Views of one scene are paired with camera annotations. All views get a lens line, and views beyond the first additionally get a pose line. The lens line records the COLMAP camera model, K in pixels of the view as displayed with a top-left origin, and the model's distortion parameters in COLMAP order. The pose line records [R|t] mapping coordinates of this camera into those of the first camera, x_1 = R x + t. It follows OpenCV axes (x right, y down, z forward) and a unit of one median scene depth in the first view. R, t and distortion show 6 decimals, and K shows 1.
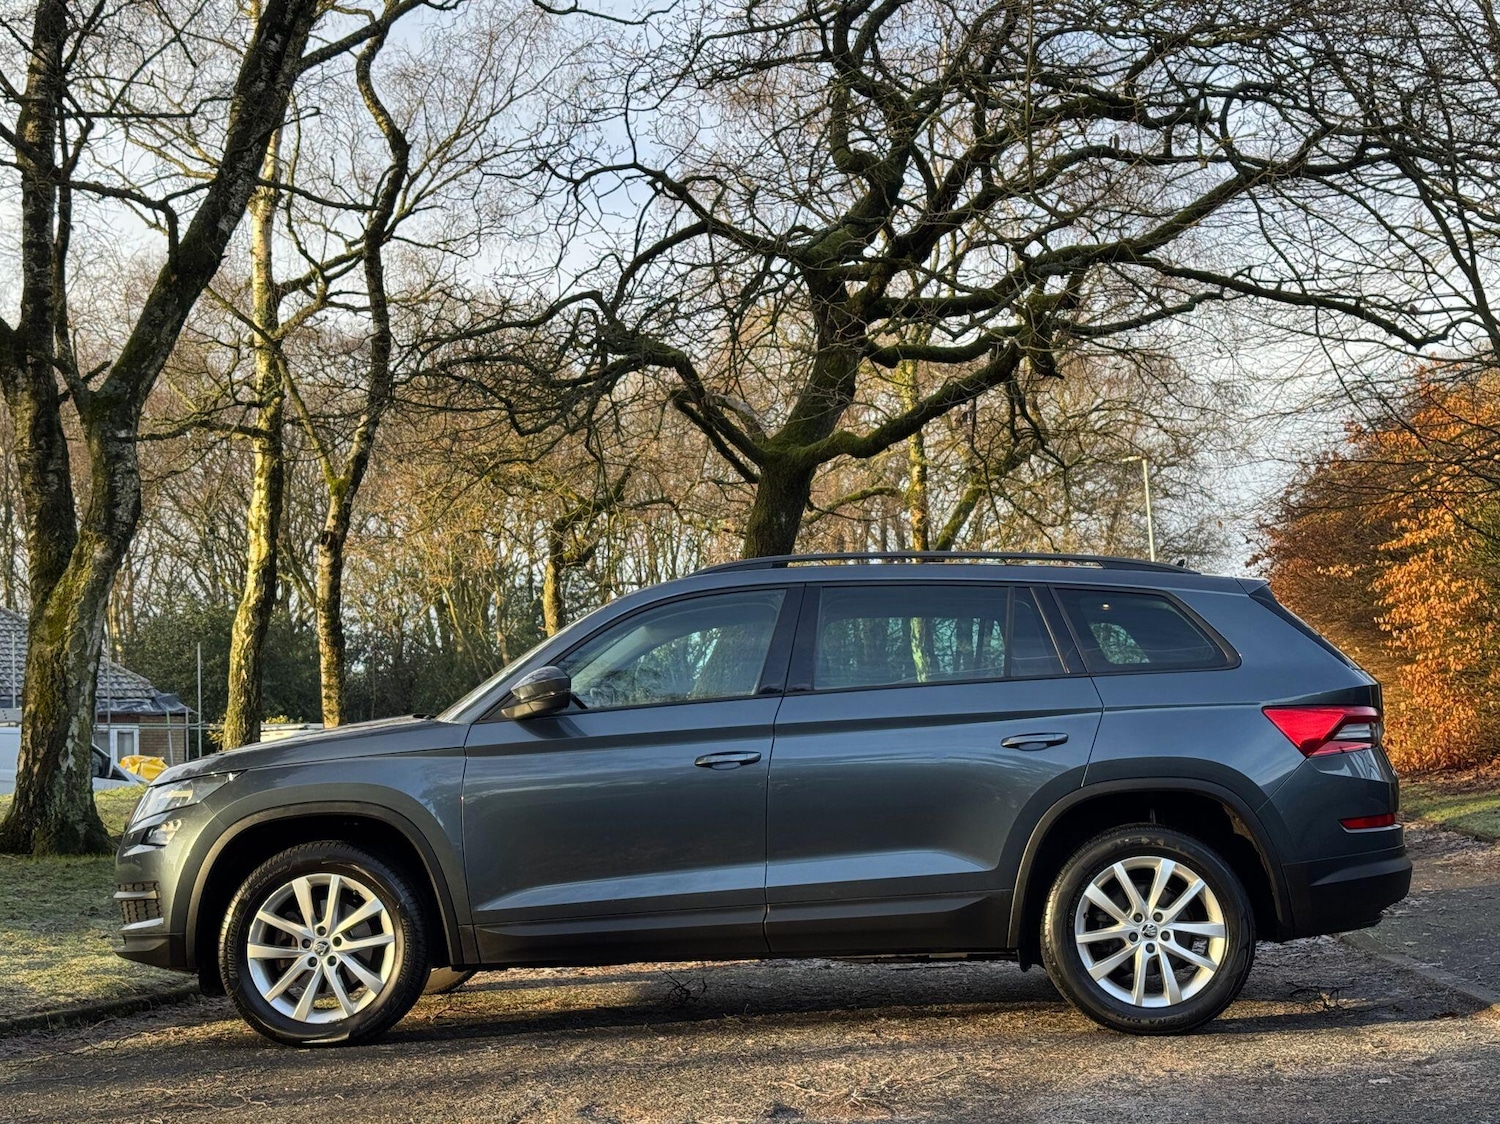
lens RADIAL K [[2069.2, 0, 750.0], [0, 2069.2, 569.5], [0, 0, 1]] dist [0.154261, -0.120298]
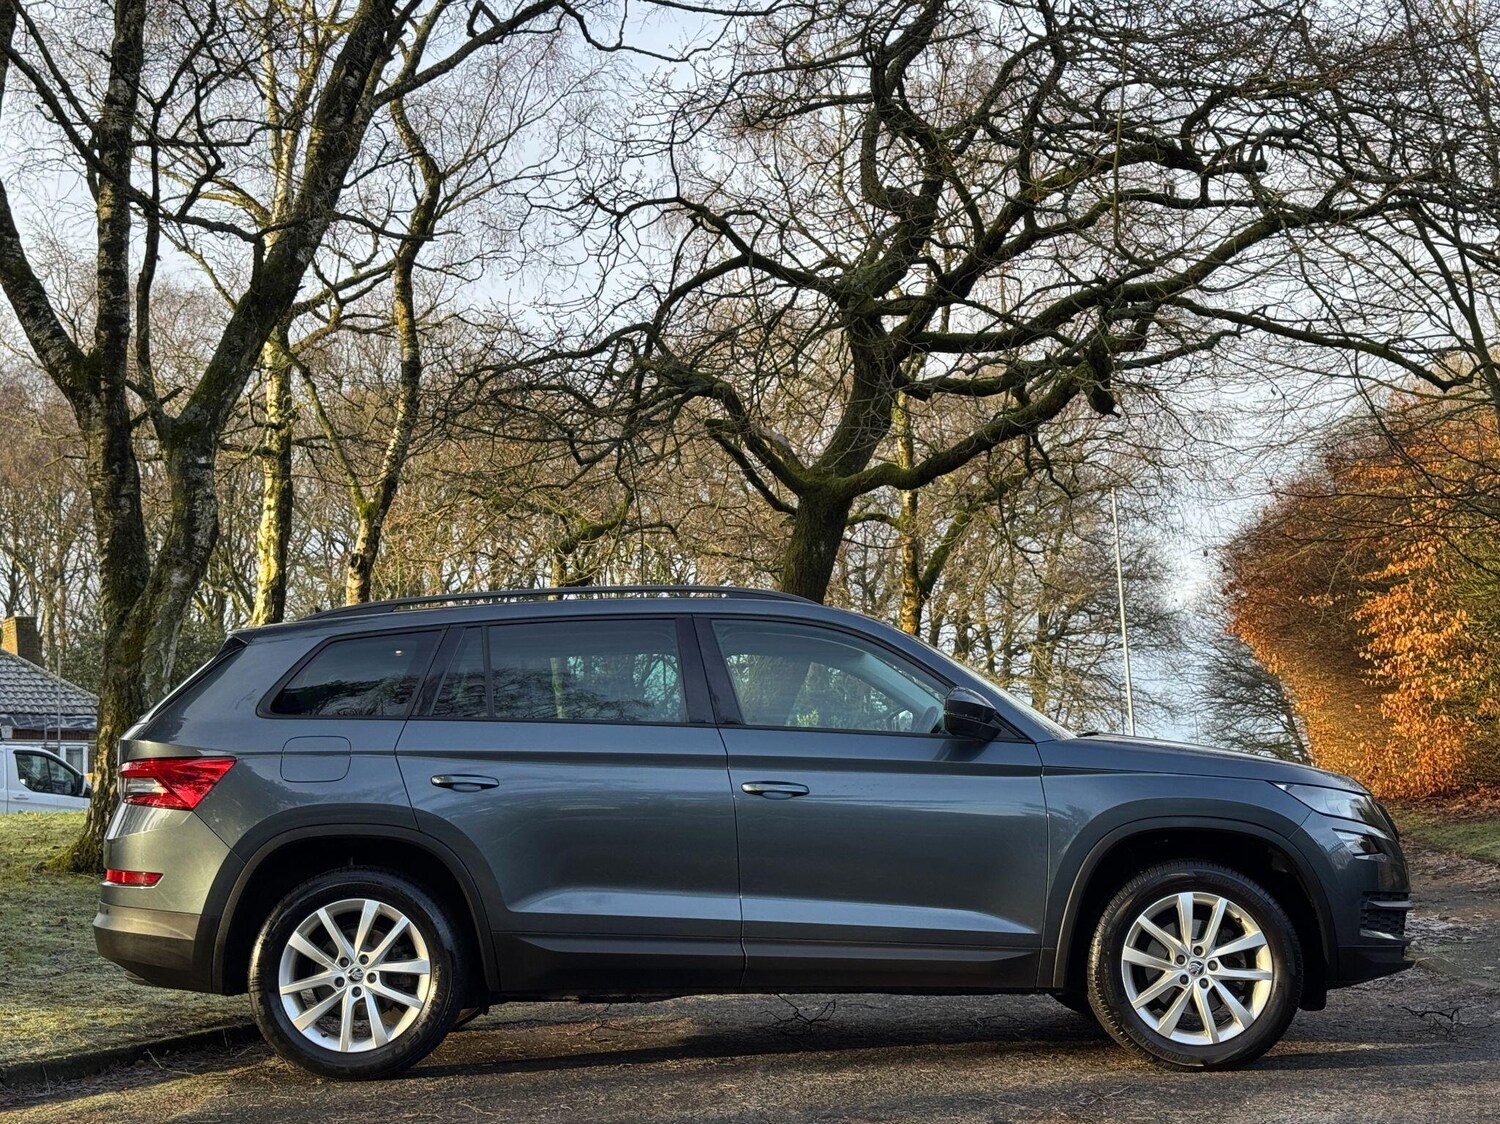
lens RADIAL K [[2082.9, 0, 750.0], [0, 2082.9, 562.0], [0, 0, 1]] dist [0.189623, -0.382482]
pose [[0.999252, 0.010286, 0.037279, -0.055129], [-0.009832, 0.999875, -0.012346, -0.004113], [-0.037401, 0.011970, 0.999229, -0.023505]]
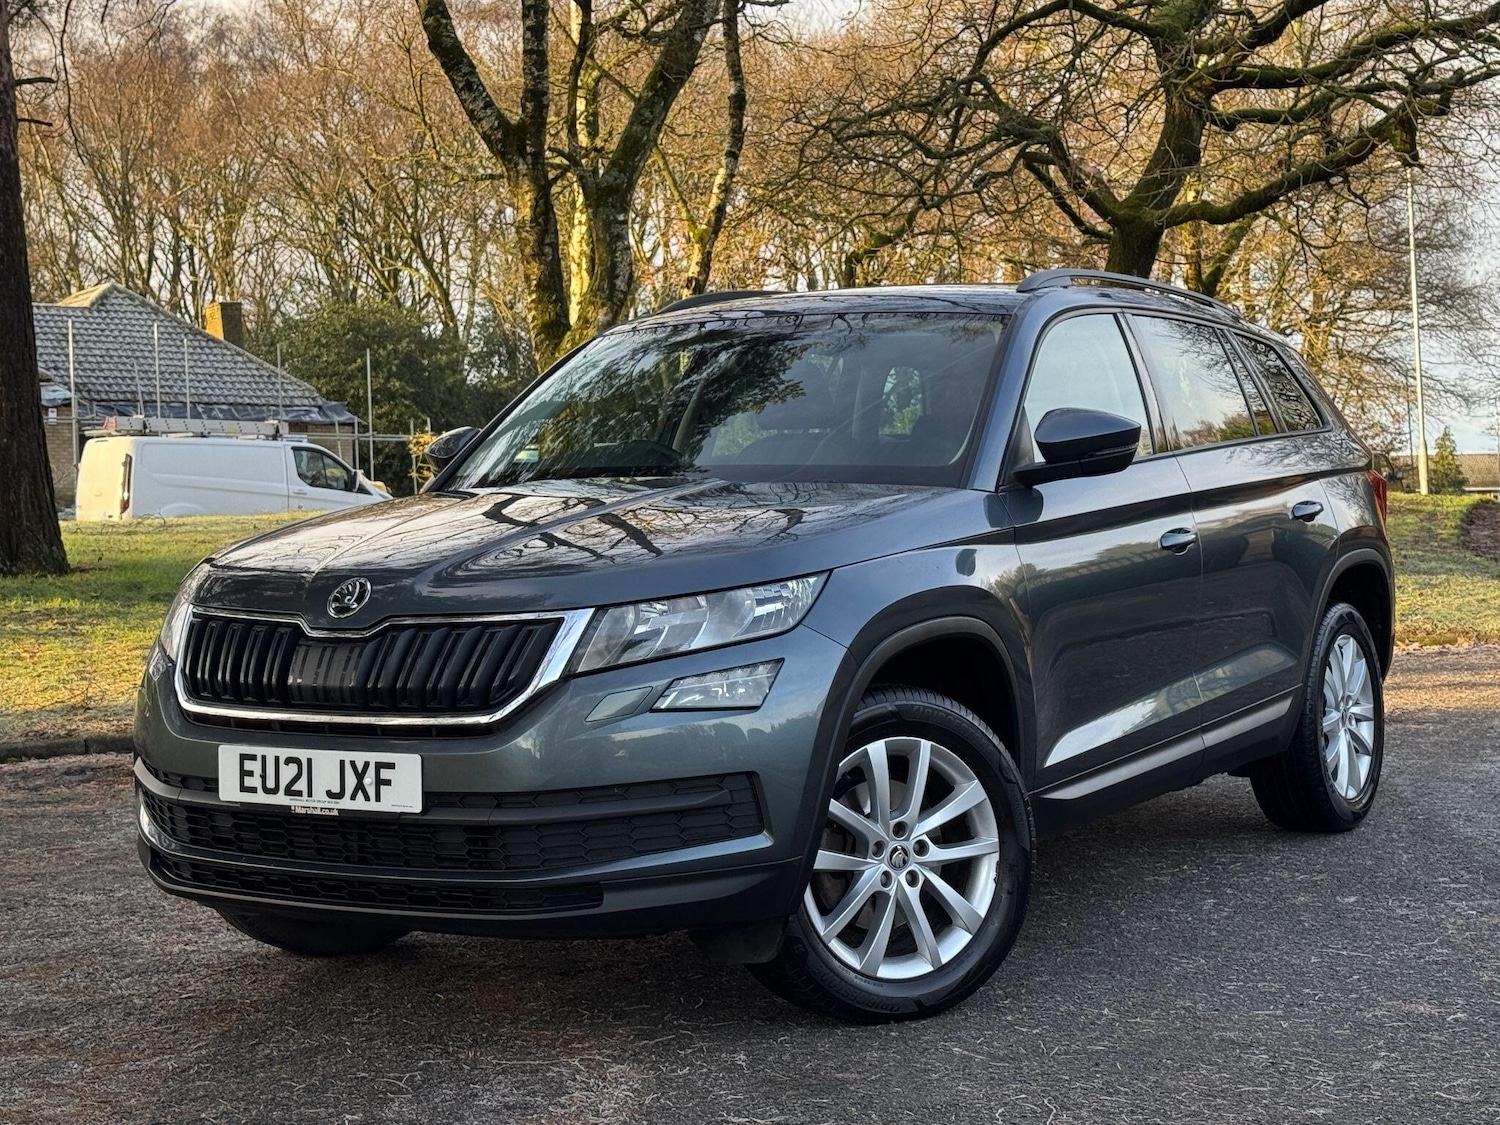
lens RADIAL K [[2456.3, 0, 721.4], [0, 2456.3, 477.7], [0, 0, 1]] dist [0.181497, -0.251449]
pose [[0.998419, 0.011209, -0.055084, -0.125060], [-0.006016, 0.995596, 0.093549, -0.037248], [0.055890, -0.093070, 0.994090, -0.323421]]
